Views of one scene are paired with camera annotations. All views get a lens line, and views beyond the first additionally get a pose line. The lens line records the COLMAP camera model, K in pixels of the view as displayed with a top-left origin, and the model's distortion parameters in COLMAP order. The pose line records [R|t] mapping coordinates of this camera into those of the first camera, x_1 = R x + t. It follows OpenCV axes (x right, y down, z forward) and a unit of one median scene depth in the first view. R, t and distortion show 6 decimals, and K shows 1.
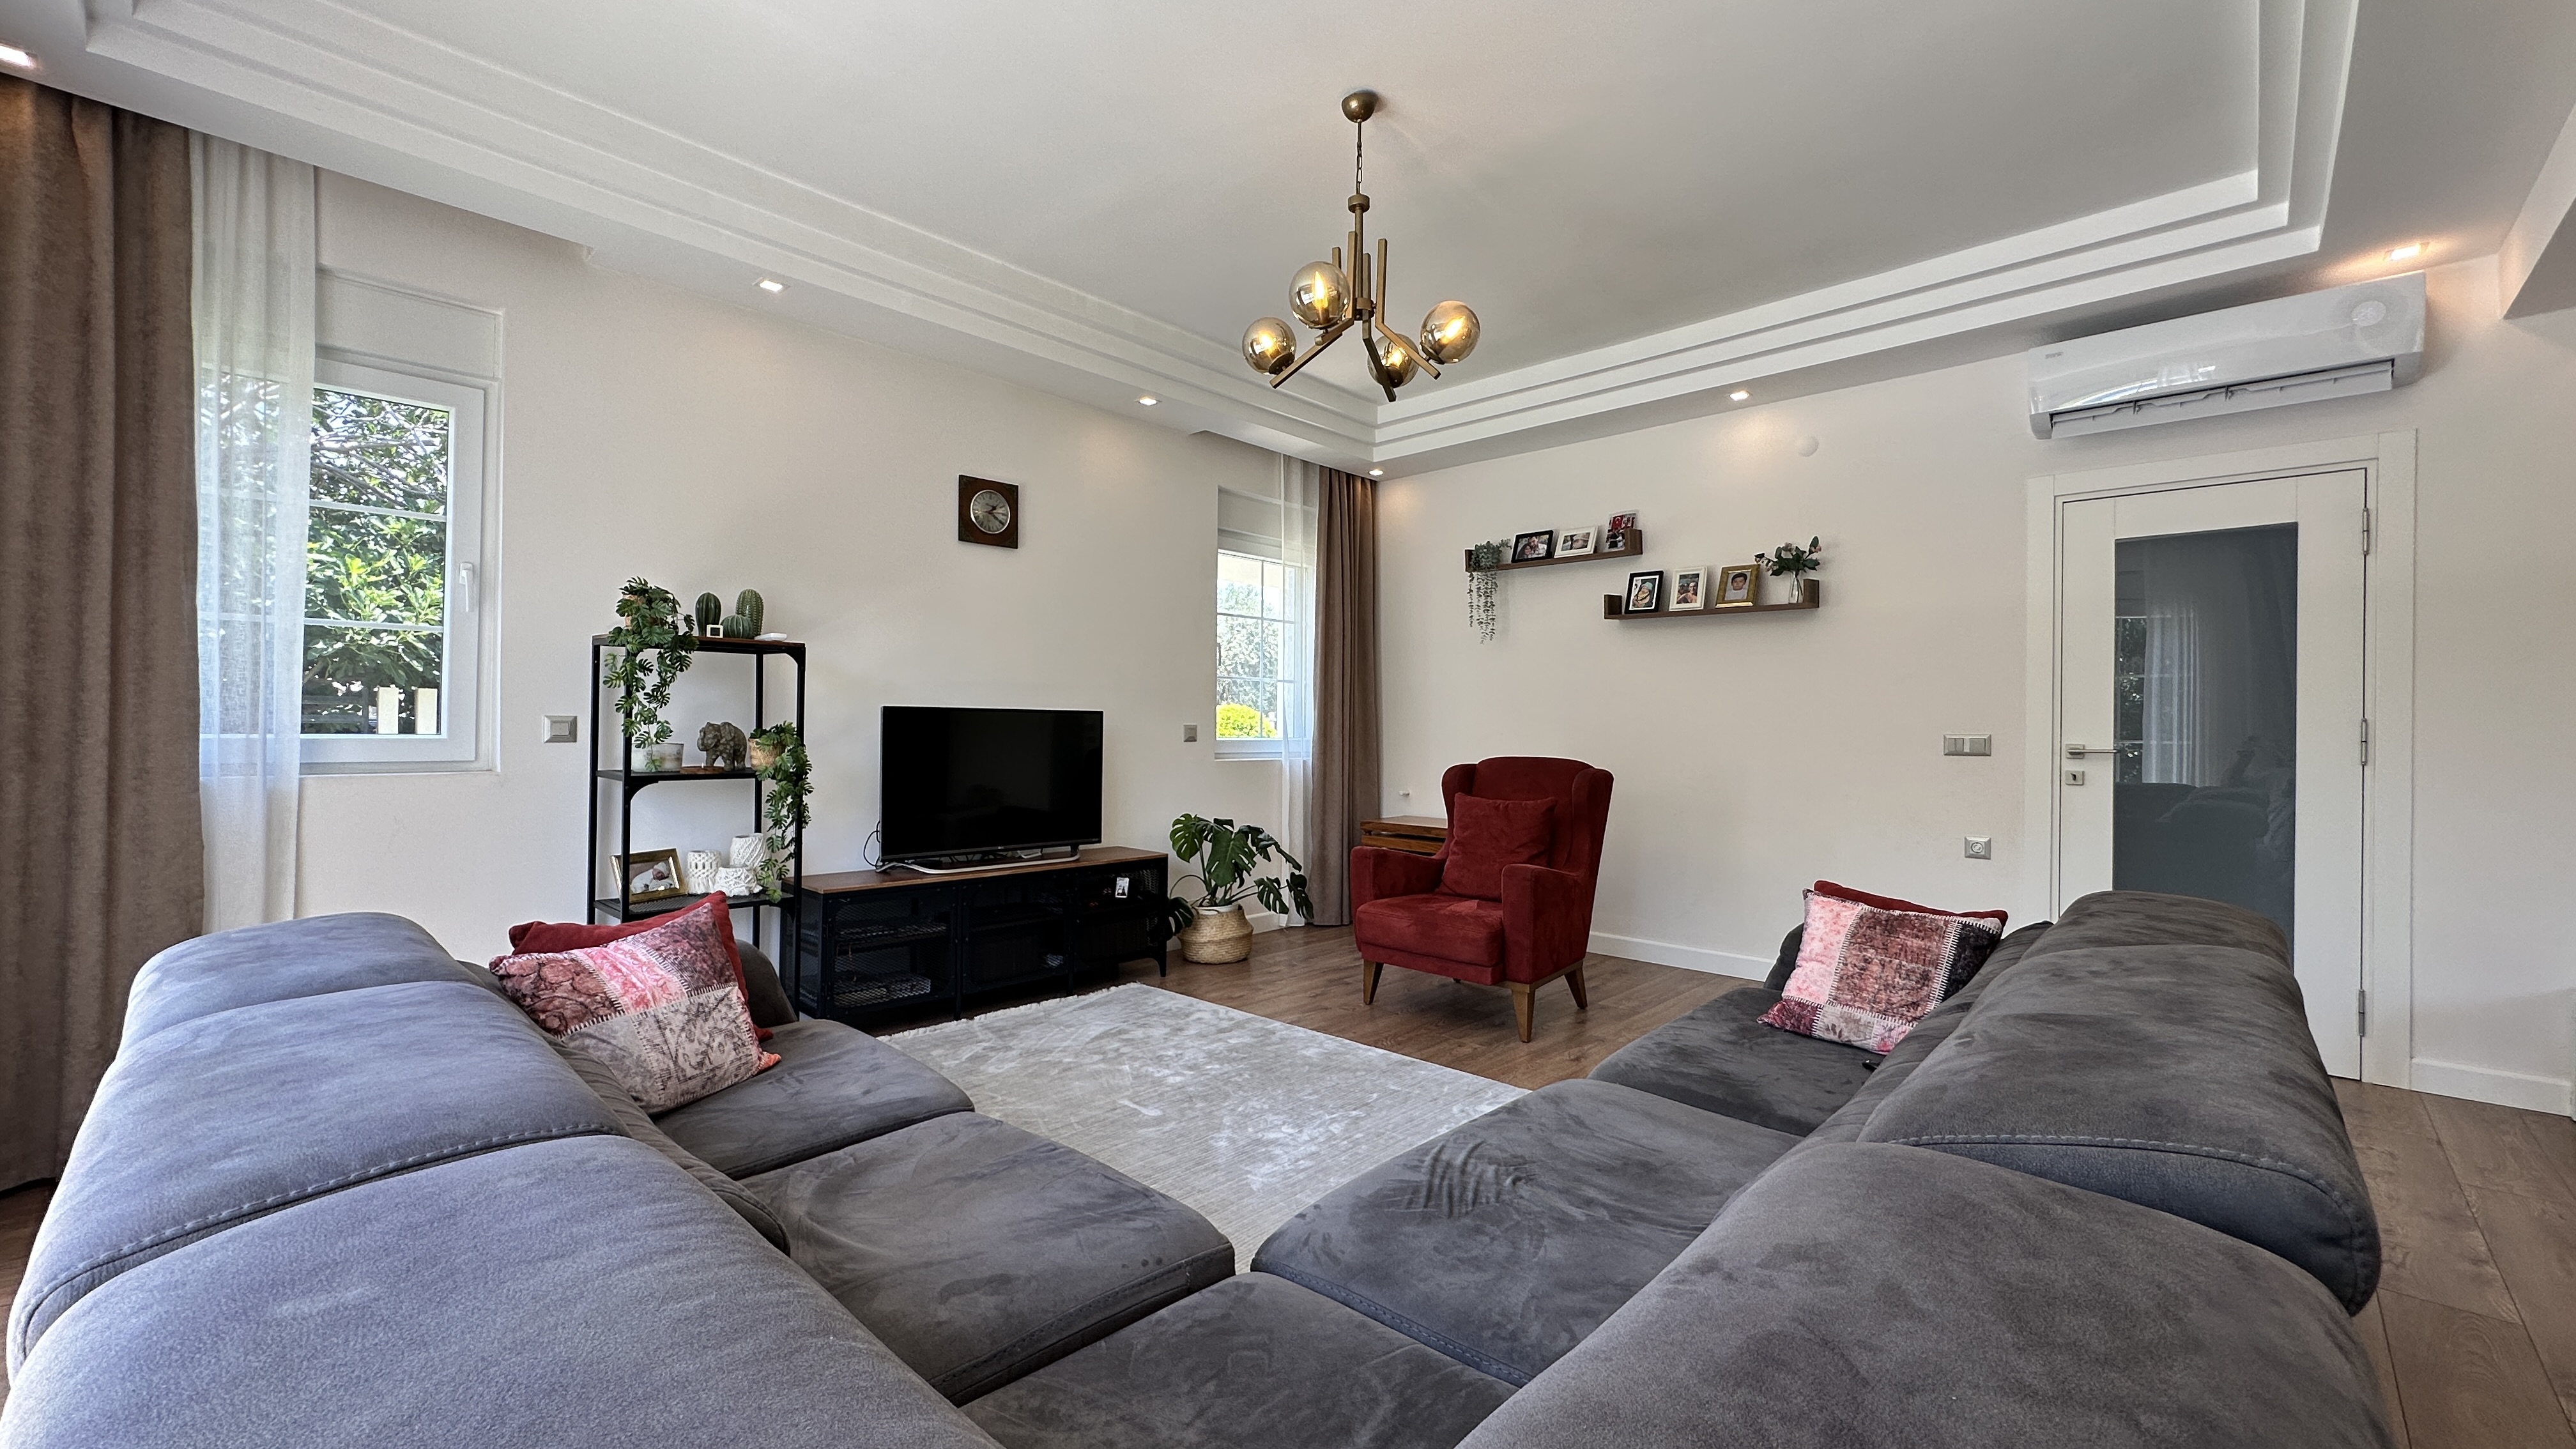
lens RADIAL K [[1033.6, 0, 1286.6], [0, 1033.6, 725.8], [0, 0, 1]] dist [-0.005088, 0.001800]
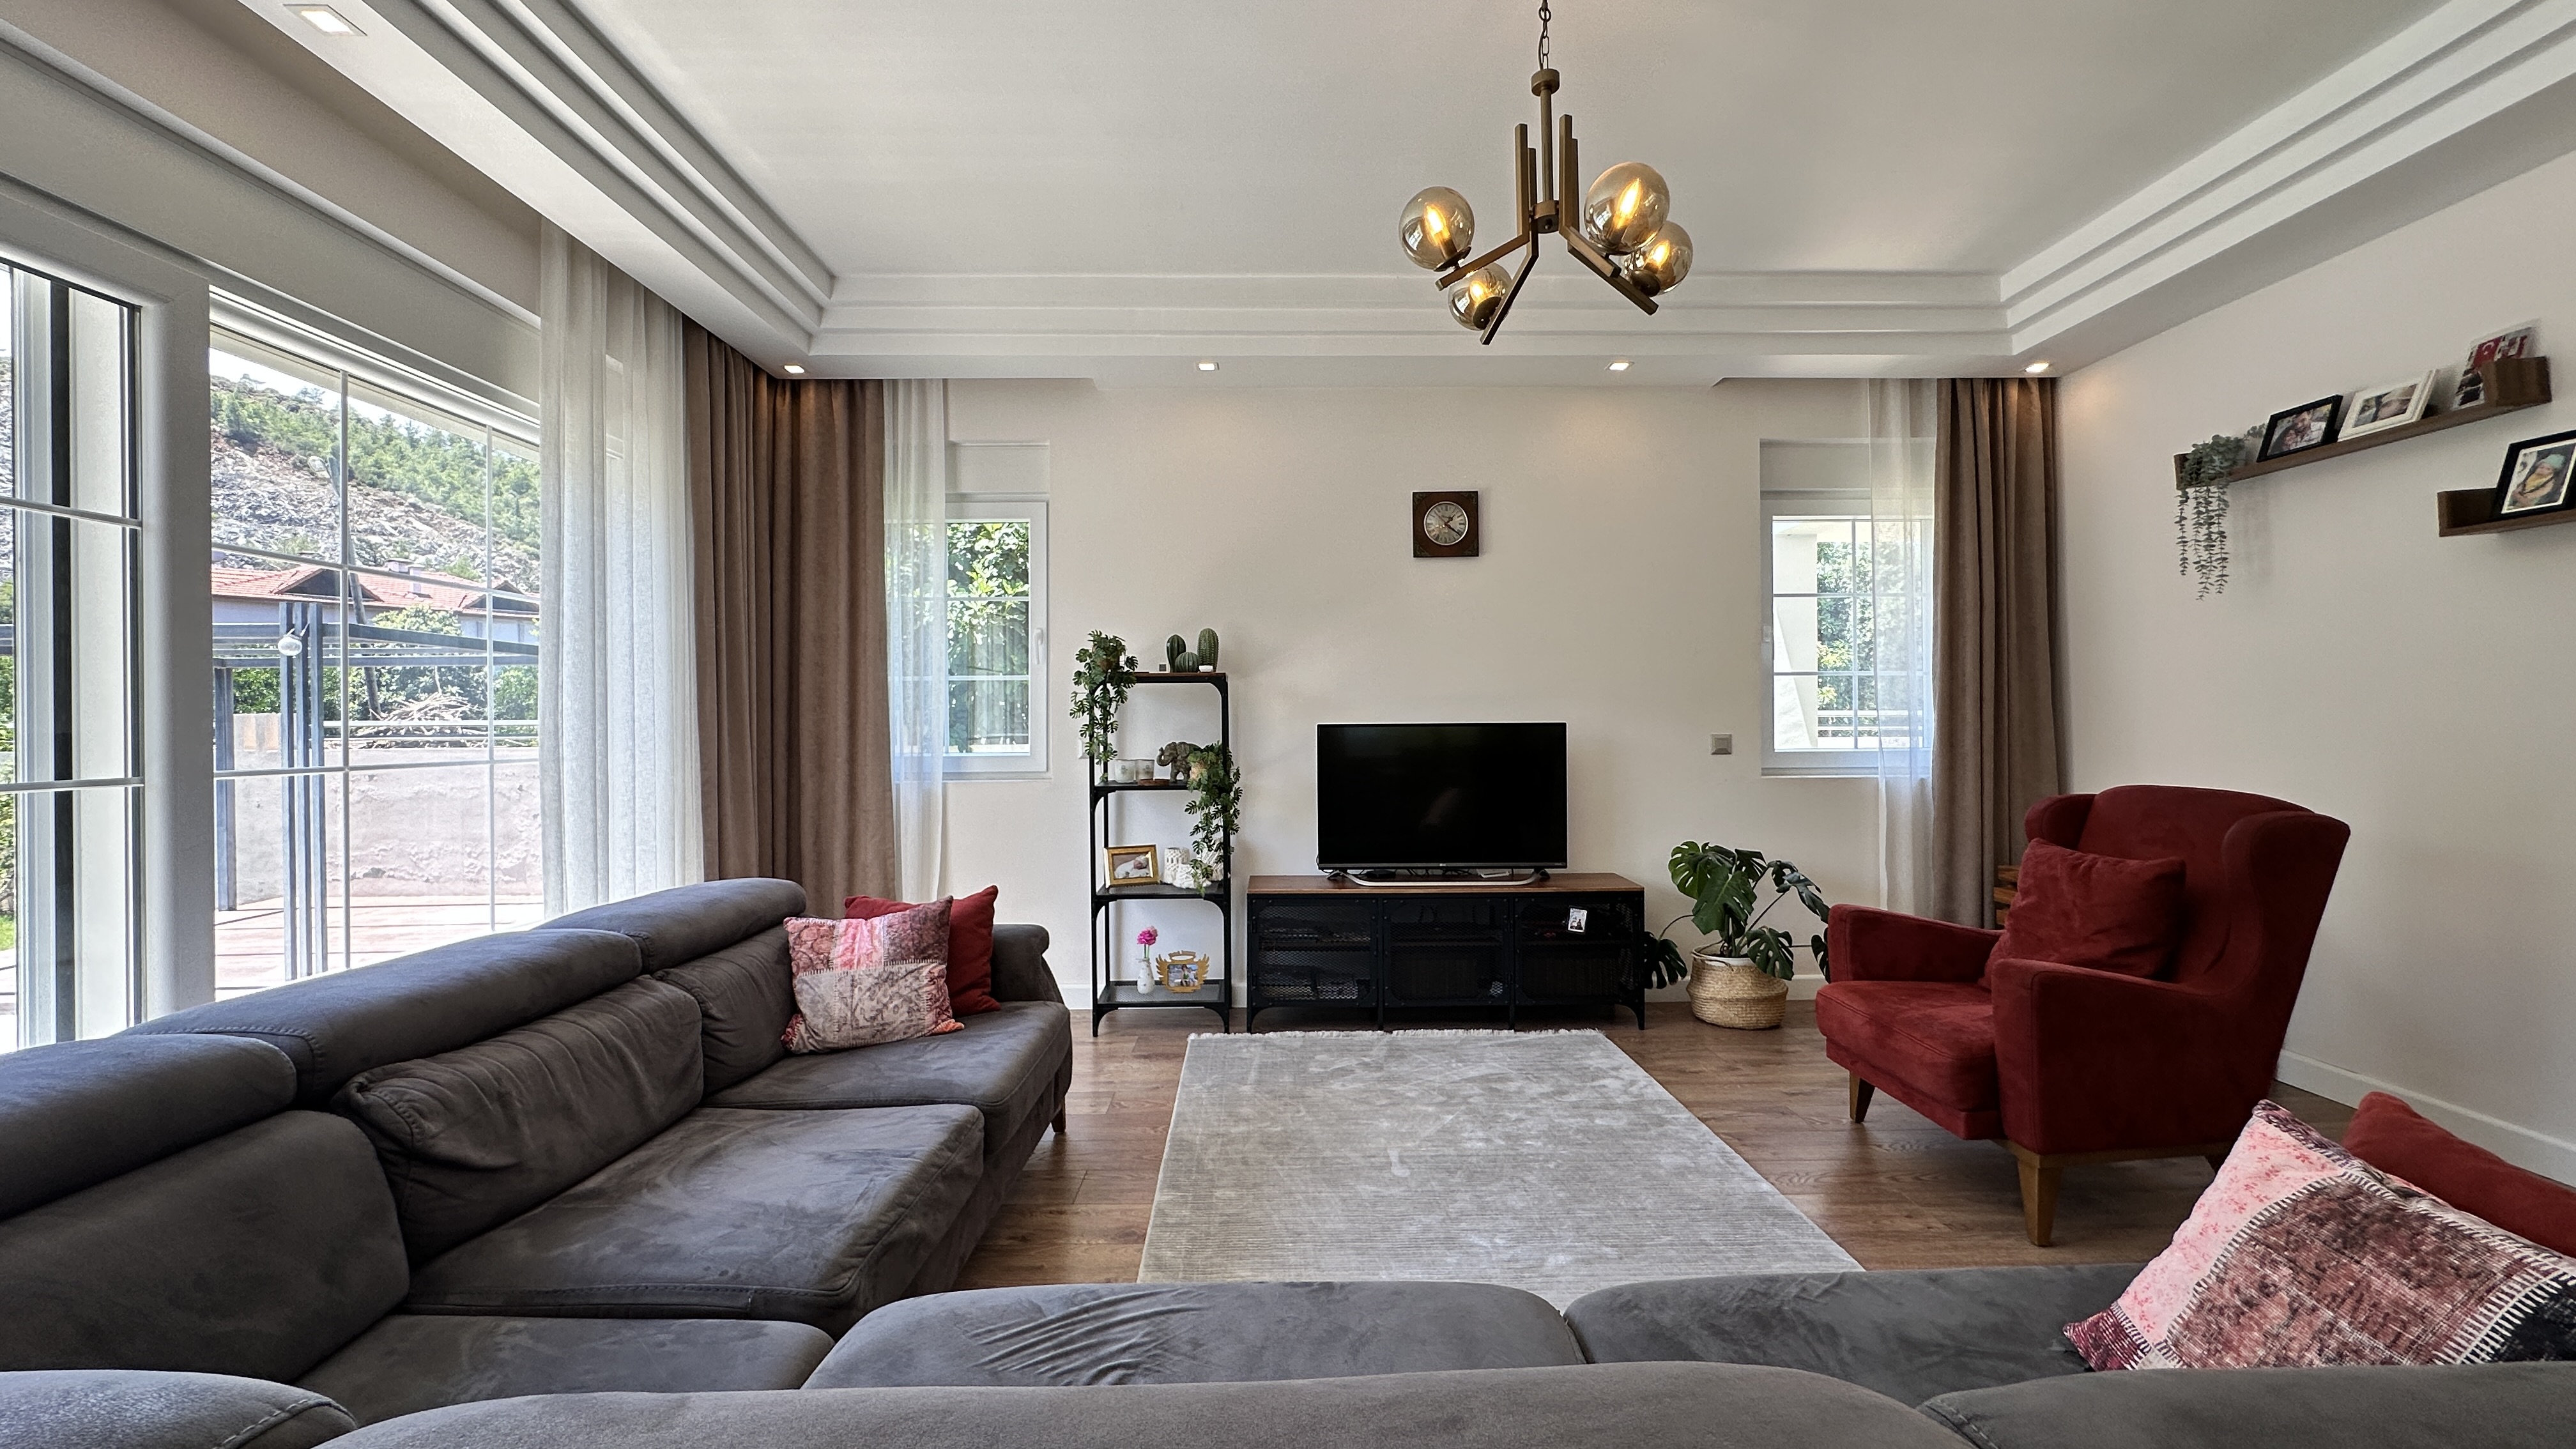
lens RADIAL K [[1033.6, 0, 1280.3], [0, 1033.6, 723.5], [0, 0, 1]] dist [-0.005088, 0.001800]
pose [[0.690543, -0.015353, -0.723128, 0.348508], [0.016499, 0.999849, -0.005472, -0.014456], [0.723103, -0.008152, 0.690692, 0.221508]]
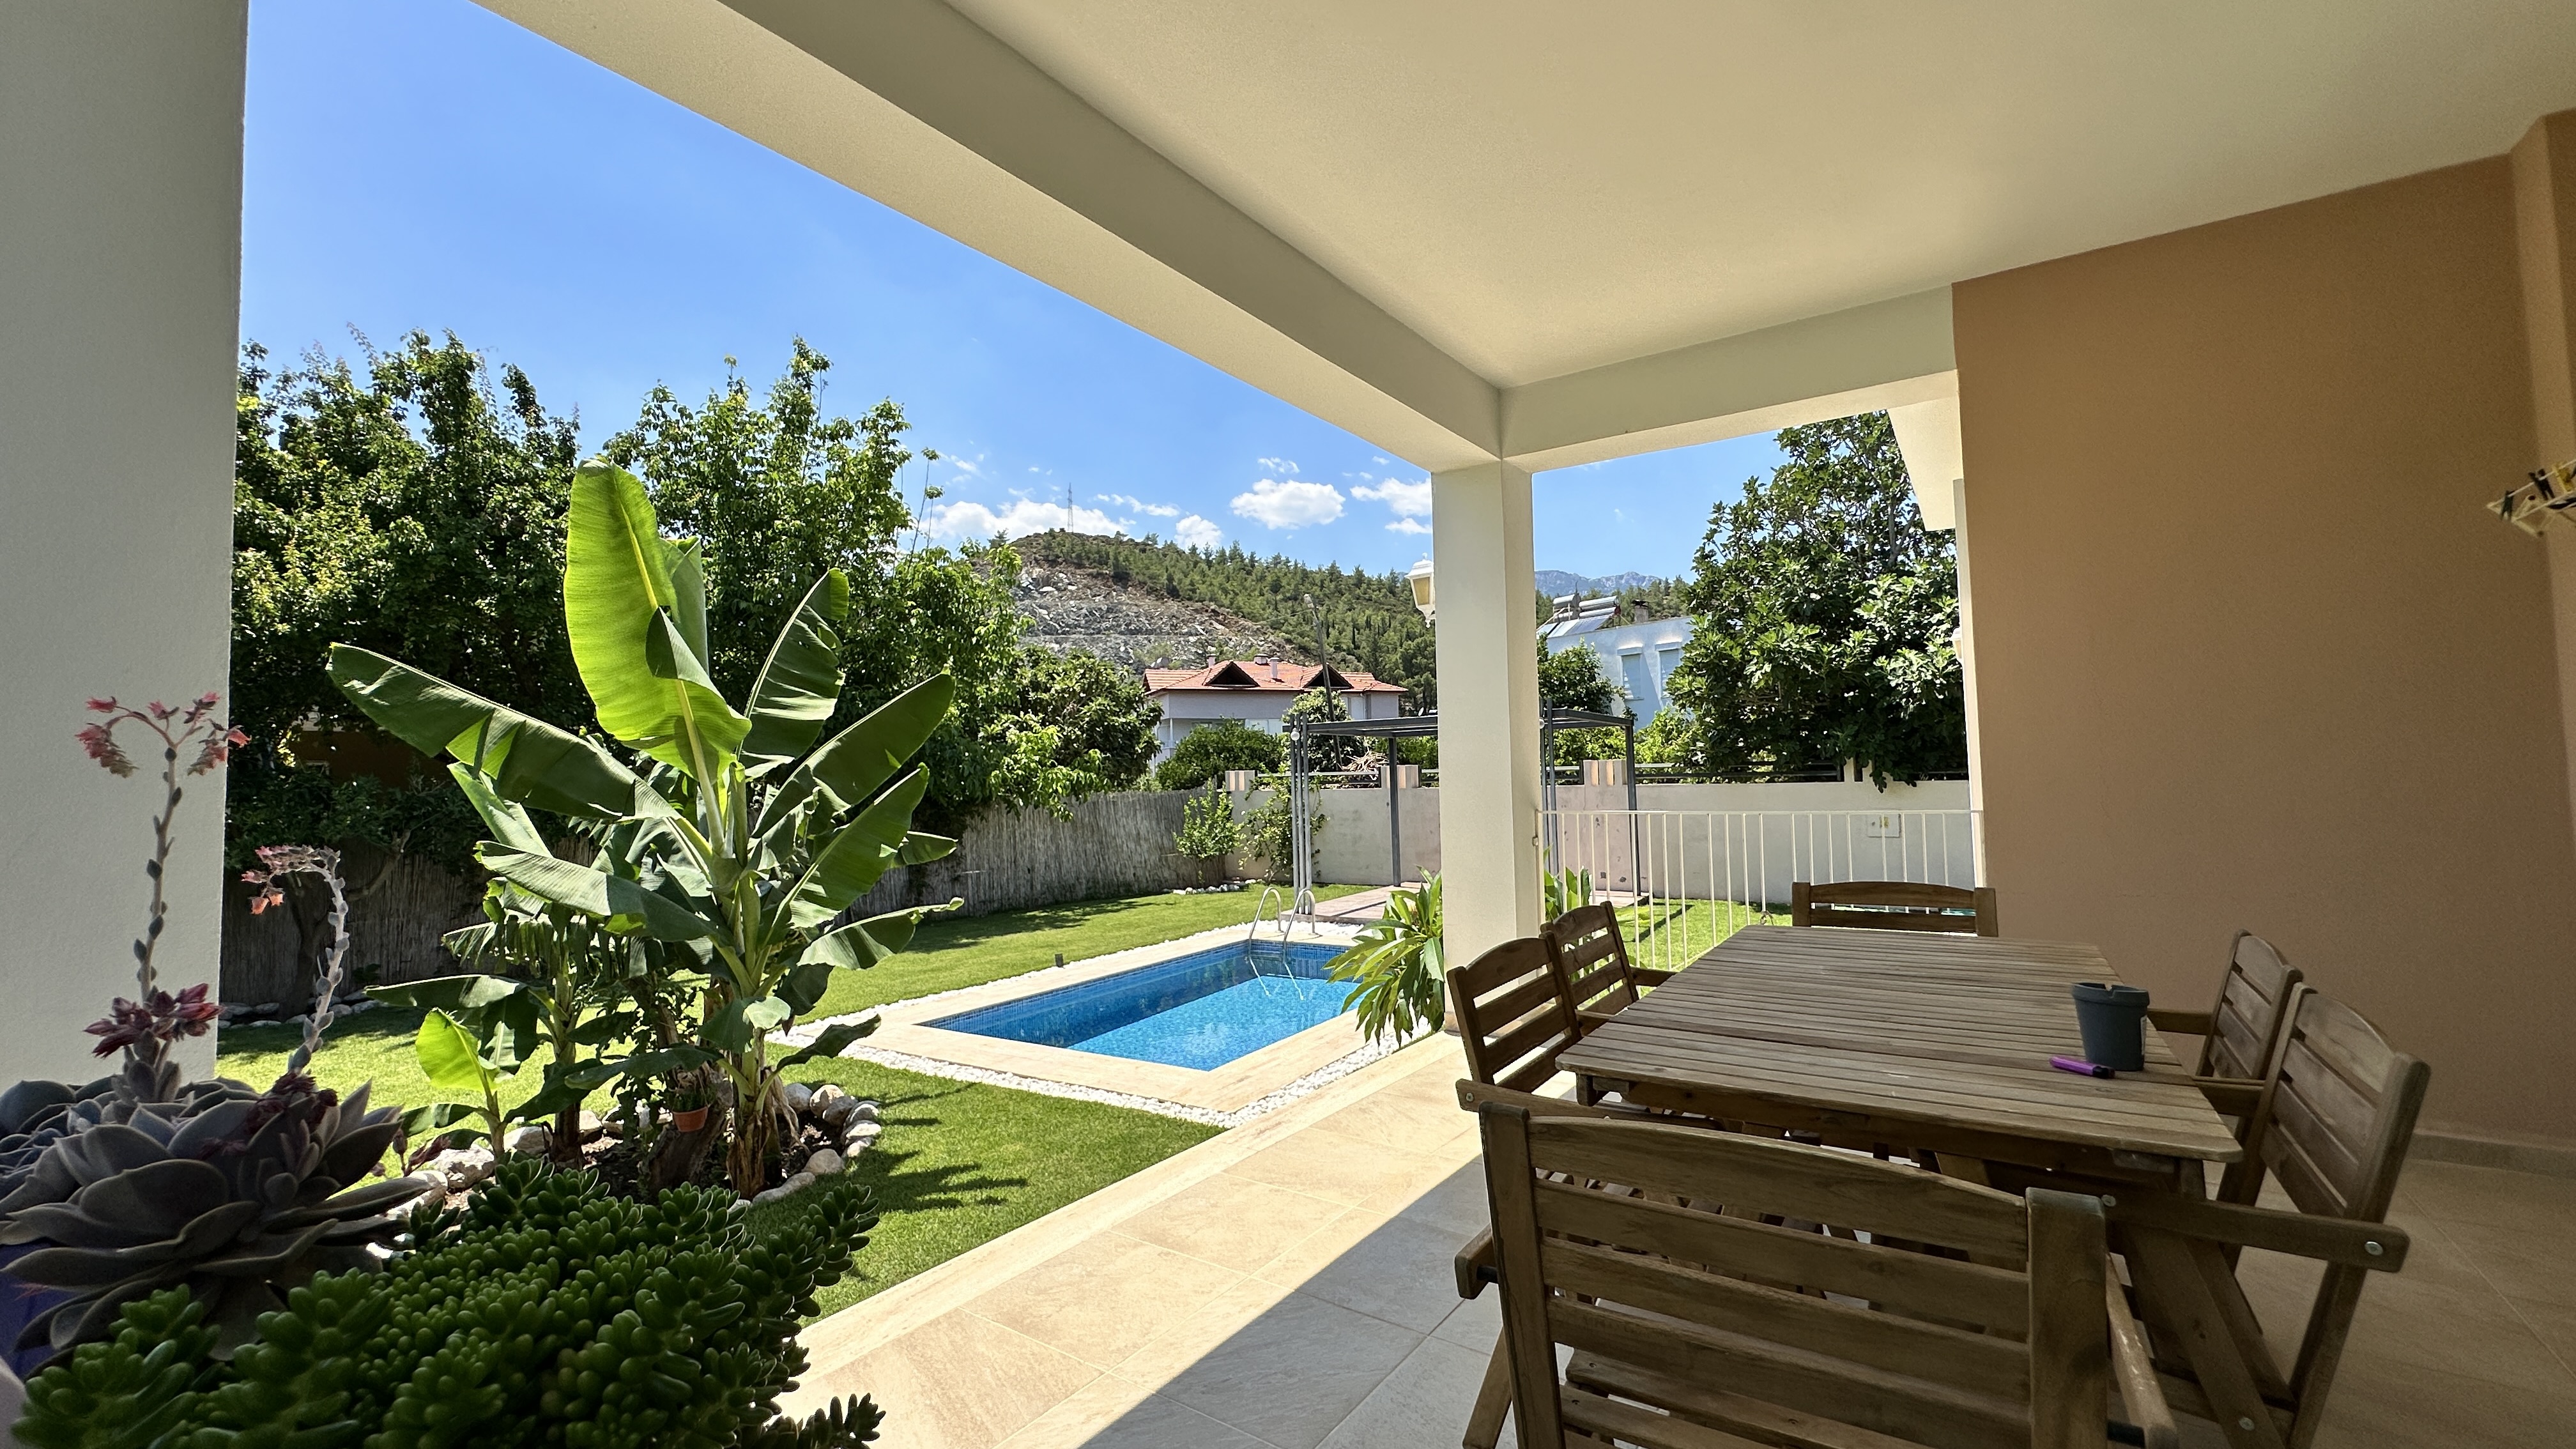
lens RADIAL K [[1033.6, 0, 1285.3], [0, 1033.6, 730.6], [0, 0, 1]] dist [-0.005088, 0.001800]
pose [[0.155465, -0.060102, -0.986011, 0.799795], [0.026684, 0.998039, -0.056628, -0.010323], [0.987481, -0.017507, 0.156764, -1.065335]]
